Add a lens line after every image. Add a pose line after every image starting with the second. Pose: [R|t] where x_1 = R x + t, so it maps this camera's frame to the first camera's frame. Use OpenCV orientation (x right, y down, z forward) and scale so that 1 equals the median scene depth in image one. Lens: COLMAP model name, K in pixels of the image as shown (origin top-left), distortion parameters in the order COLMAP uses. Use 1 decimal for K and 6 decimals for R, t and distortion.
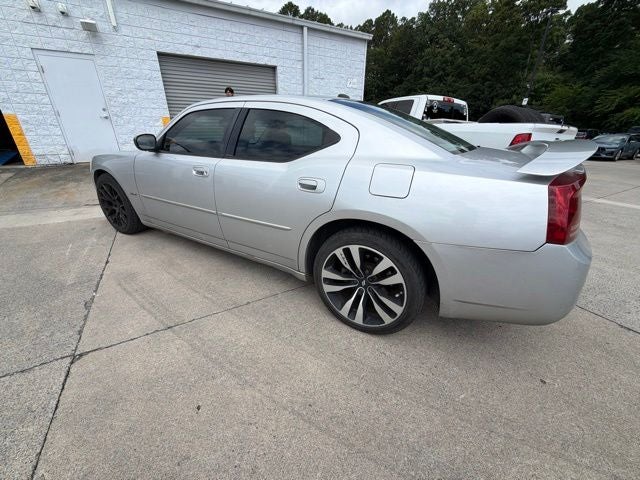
lens RADIAL K [[253.4, 0, 319.4], [0, 253.4, 244.0], [0, 0, 1]] dist [0.000737, -0.000353]
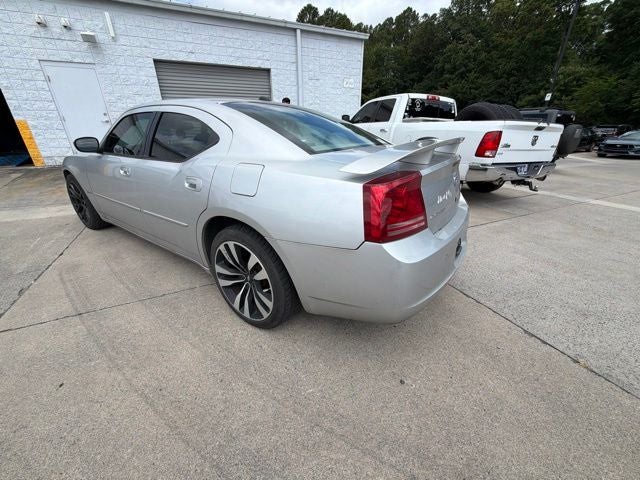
lens RADIAL K [[253.4, 0, 319.4], [0, 253.4, 244.0], [0, 0, 1]] dist [0.000737, -0.000353]
pose [[0.997053, 0.019159, -0.074290, 0.157118], [-0.019281, 0.999814, -0.000914, 0.002671], [0.074259, 0.002344, 0.997236, -0.003531]]
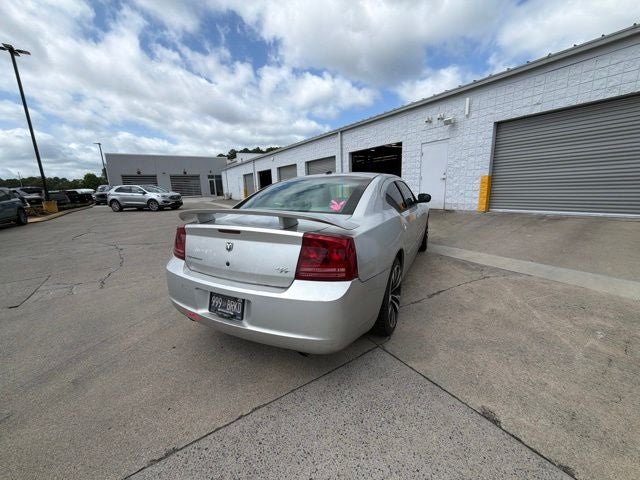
lens RADIAL K [[253.4, 0, 319.4], [0, 253.4, 244.0], [0, 0, 1]] dist [0.000737, -0.000353]
pose [[0.051240, 0.208719, -0.976632, 0.595498], [-0.381659, 0.907781, 0.173980, -0.170550], [0.922882, 0.363826, 0.126175, 0.353600]]
